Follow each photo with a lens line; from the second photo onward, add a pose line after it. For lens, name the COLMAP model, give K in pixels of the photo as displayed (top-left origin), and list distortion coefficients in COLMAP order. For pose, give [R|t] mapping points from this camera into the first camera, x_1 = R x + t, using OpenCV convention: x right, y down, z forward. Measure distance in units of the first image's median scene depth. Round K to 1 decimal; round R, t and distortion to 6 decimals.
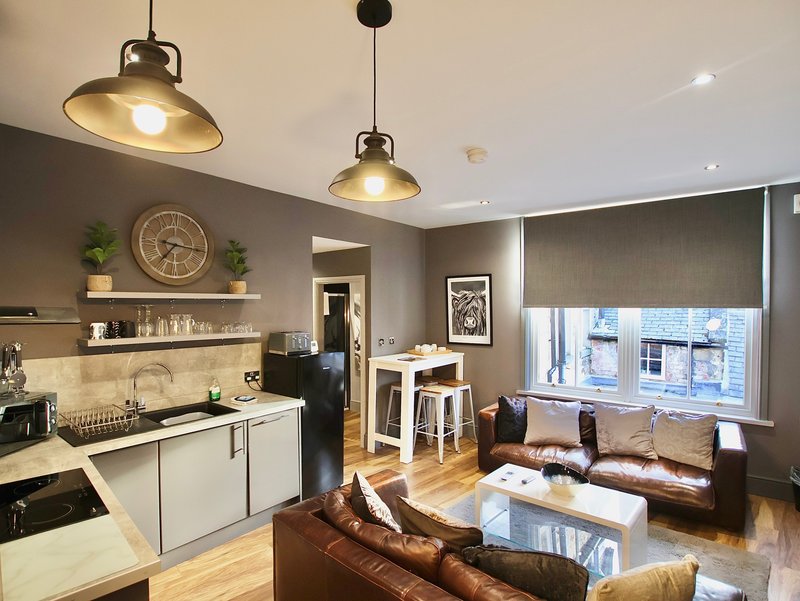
lens RADIAL K [[421.9, 0, 401.9], [0, 421.9, 315.2], [0, 0, 1]] dist [-0.010776, -0.000036]
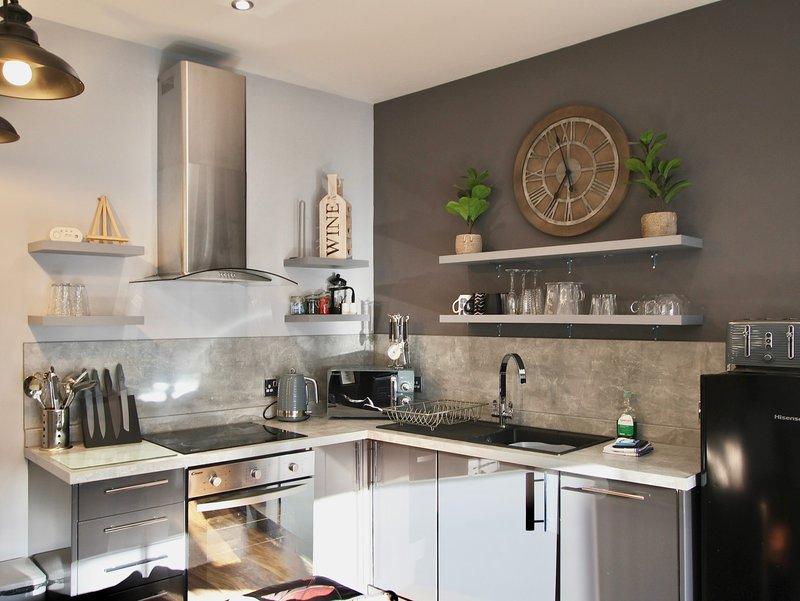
lens RADIAL K [[672.5, 0, 399.6], [0, 672.5, 321.8], [0, 0, 1]] dist [0.004465, 0.005167]
pose [[-0.083367, 0.009258, -0.996476, 0.443837], [-0.016531, 0.999806, 0.010672, 0.045738], [0.996382, 0.017363, -0.083197, 0.773561]]
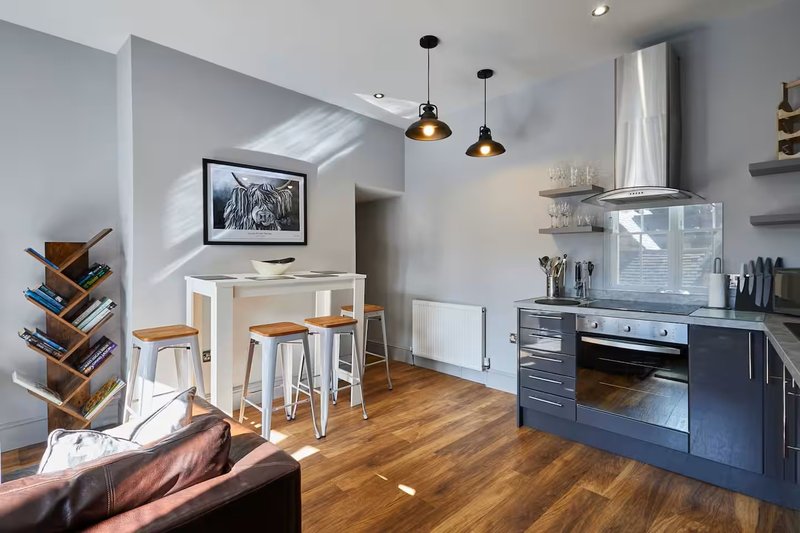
lens RADIAL K [[396.0, 0, 400.0], [0, 396.0, 266.5], [0, 0, 1]] dist [-0.000082, -0.000123]
pose [[-0.999243, -0.000462, 0.038891, 0.002994], [0.000945, 0.999346, 0.036148, 0.106578], [-0.038883, 0.036157, -0.998589, 1.231898]]
